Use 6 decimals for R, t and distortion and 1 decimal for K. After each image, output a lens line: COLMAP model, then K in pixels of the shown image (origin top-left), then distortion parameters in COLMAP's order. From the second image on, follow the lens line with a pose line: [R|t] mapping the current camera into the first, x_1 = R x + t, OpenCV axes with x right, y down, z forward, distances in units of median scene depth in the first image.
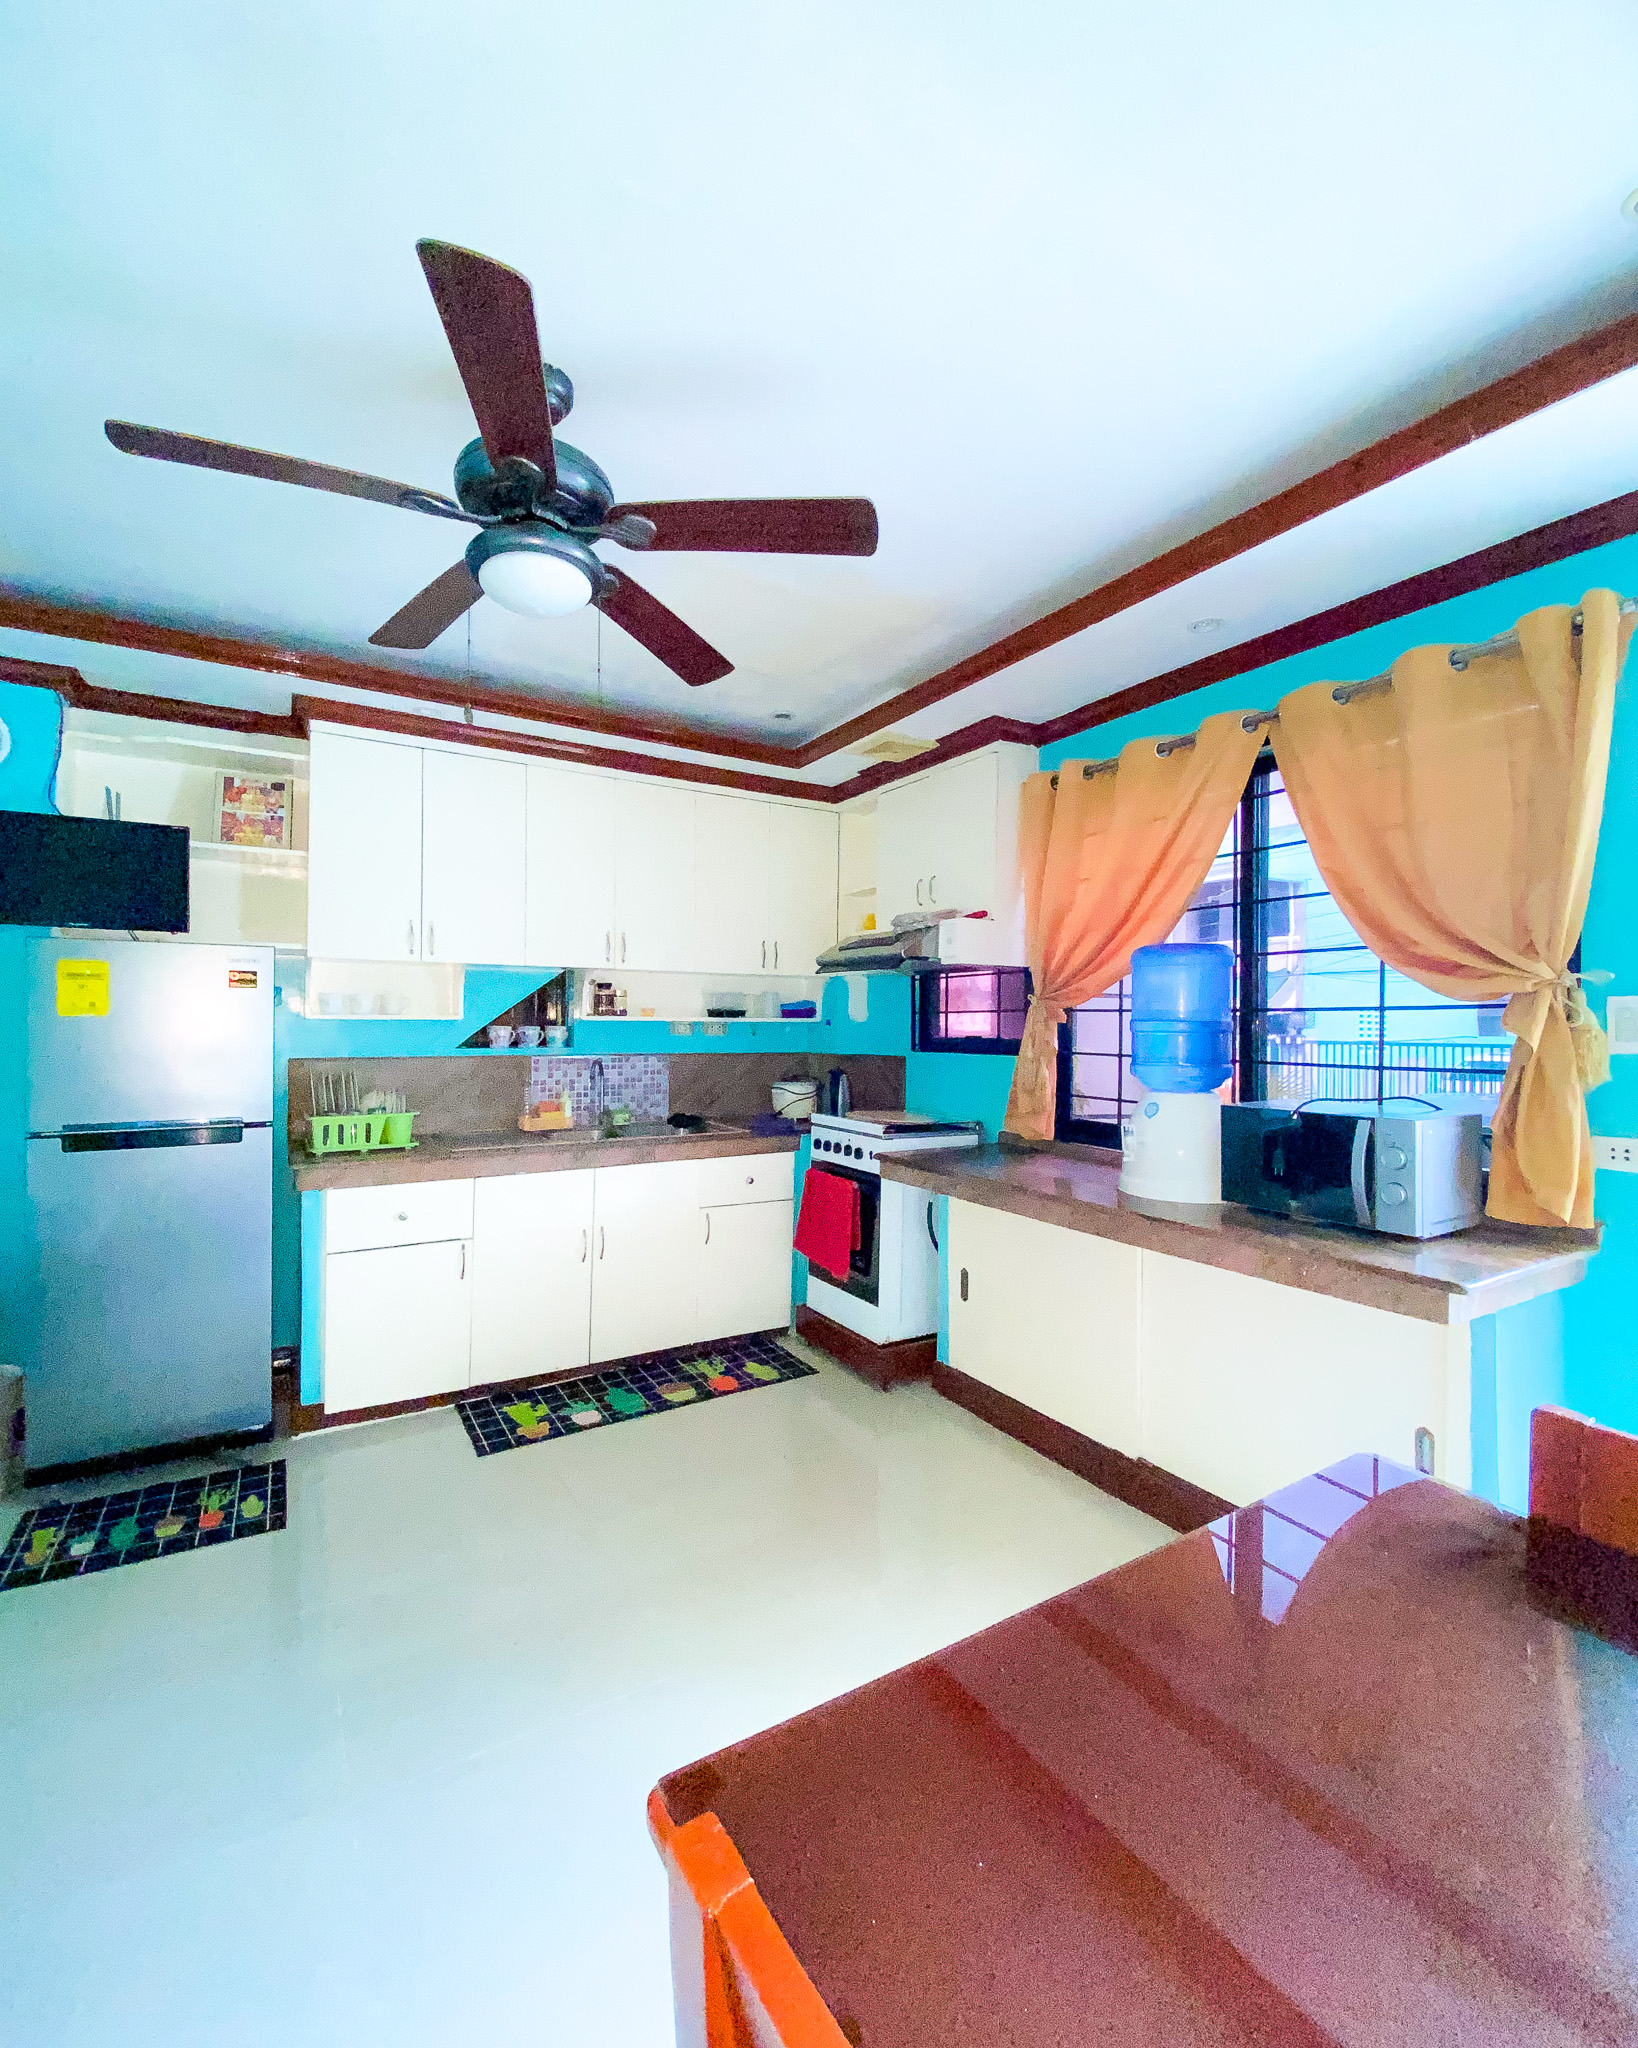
lens RADIAL K [[890.0, 0, 819.0], [0, 890.0, 1024.0], [0, 0, 1]] dist [0.093380, -0.046314]
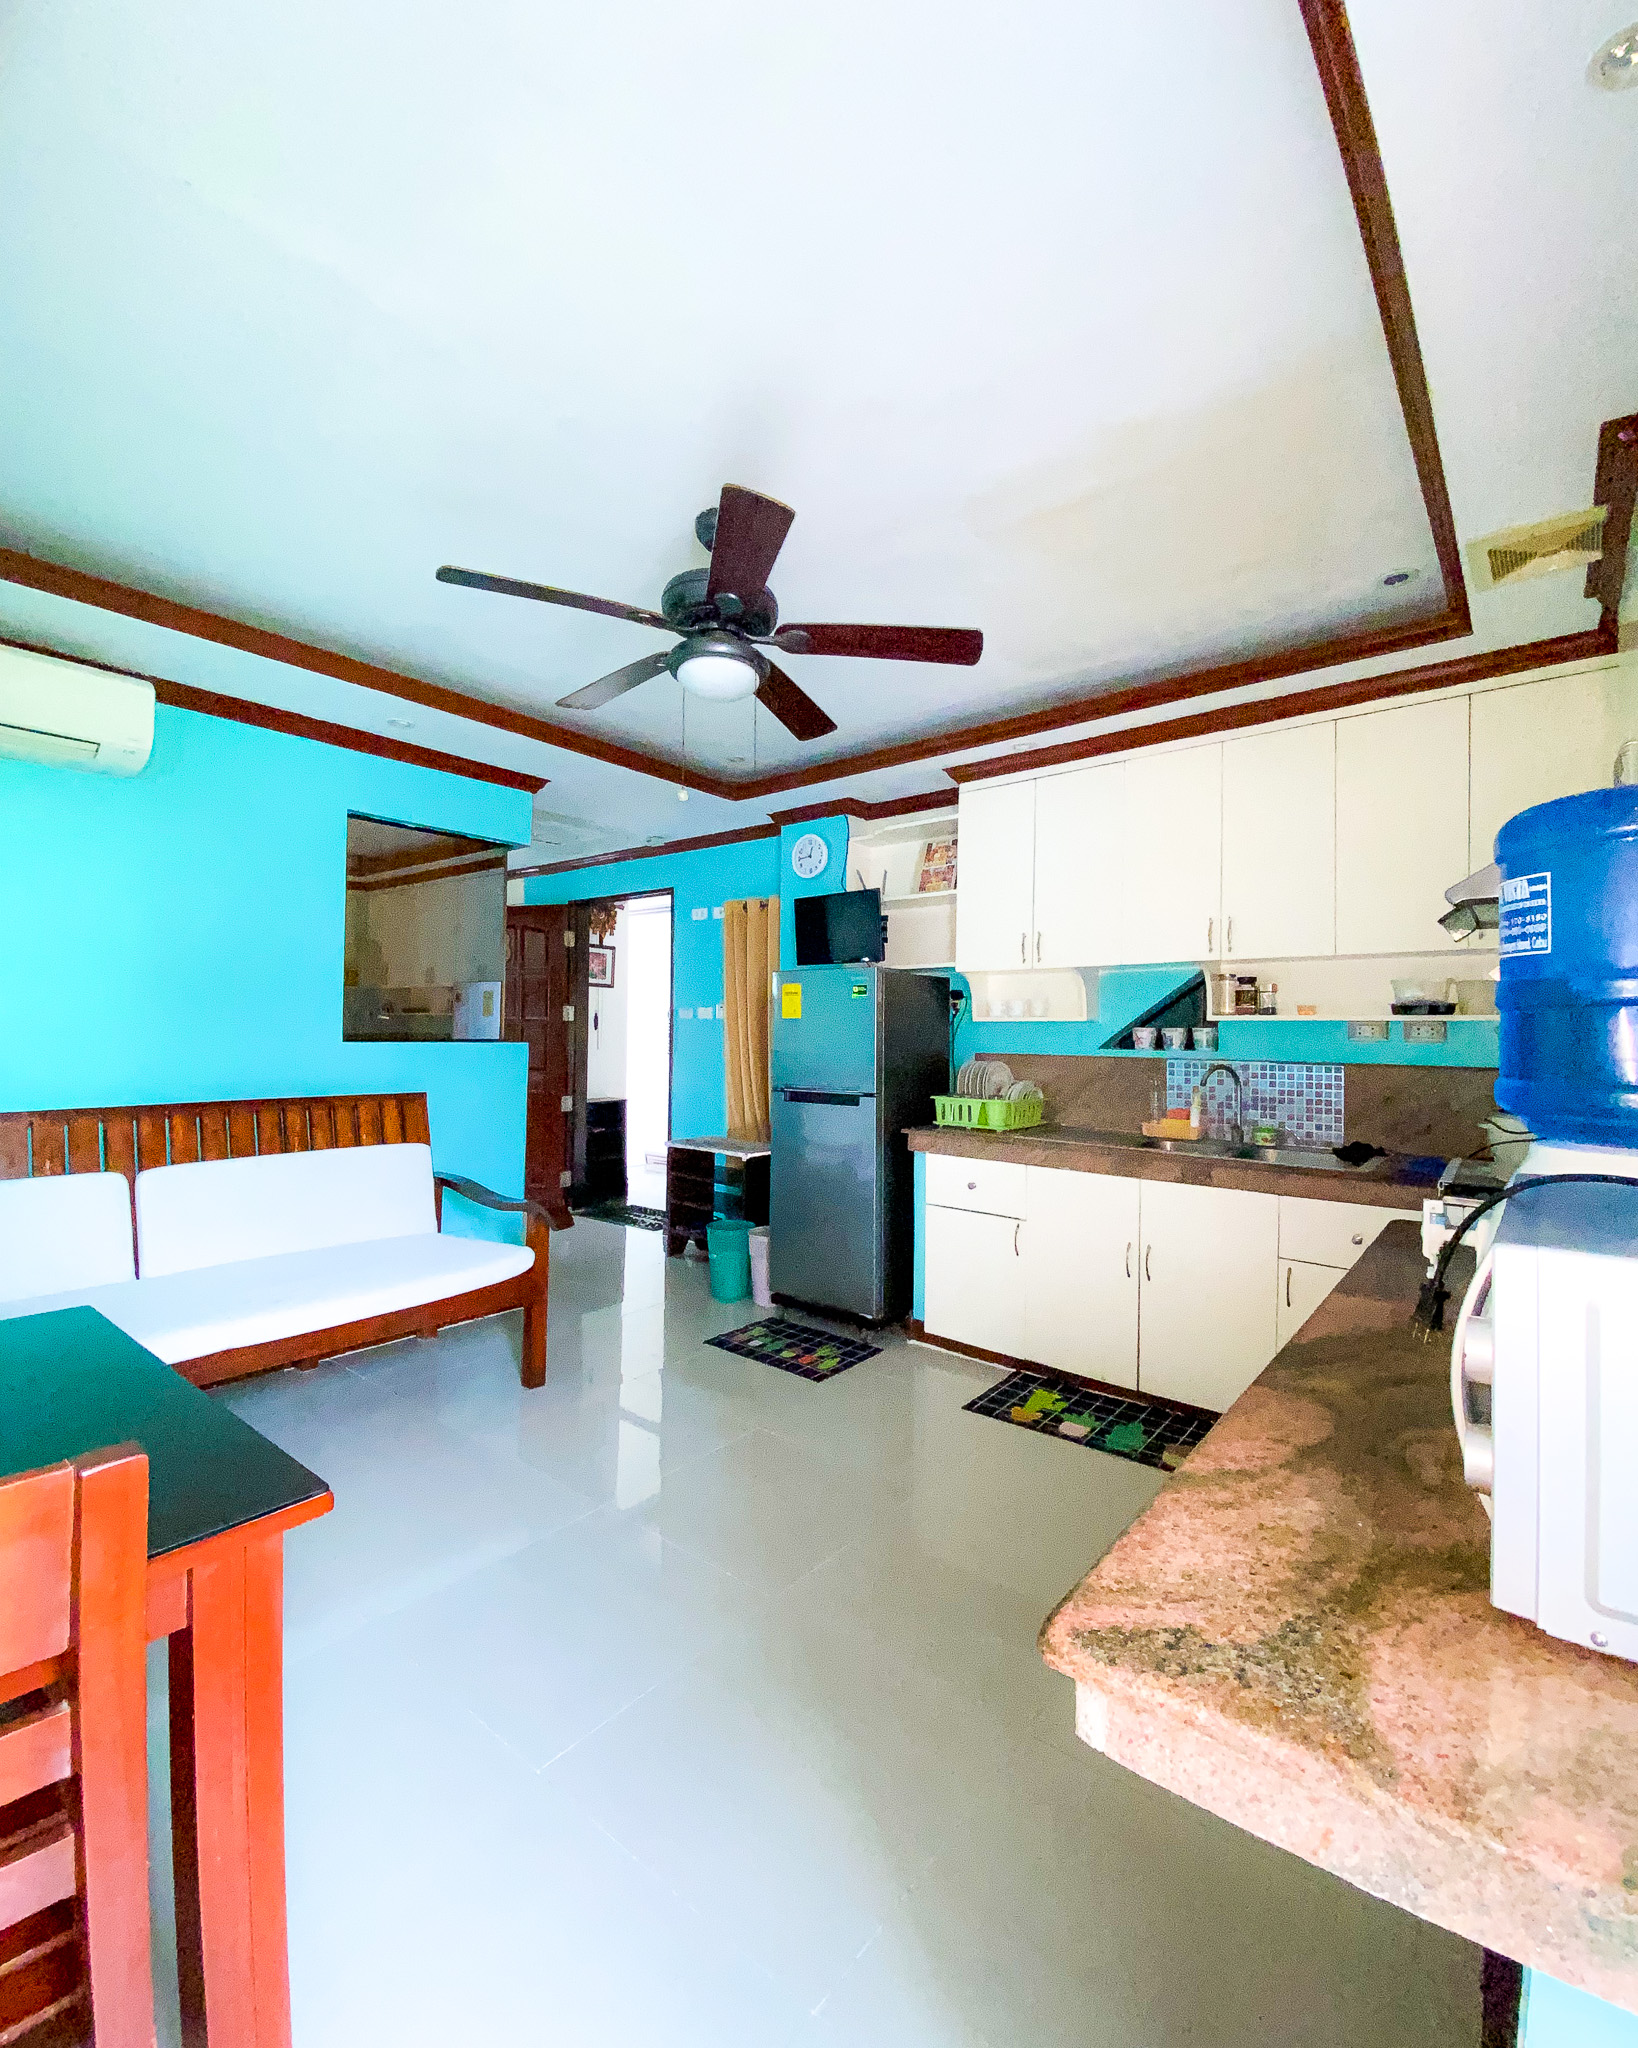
lens RADIAL K [[890.0, 0, 819.0], [0, 890.0, 1024.0], [0, 0, 1]] dist [0.093380, -0.046314]
pose [[0.377028, -0.010201, -0.926146, 0.521382], [-0.009787, 0.999840, -0.014997, 0.020764], [0.926150, 0.014718, 0.376867, 0.368386]]
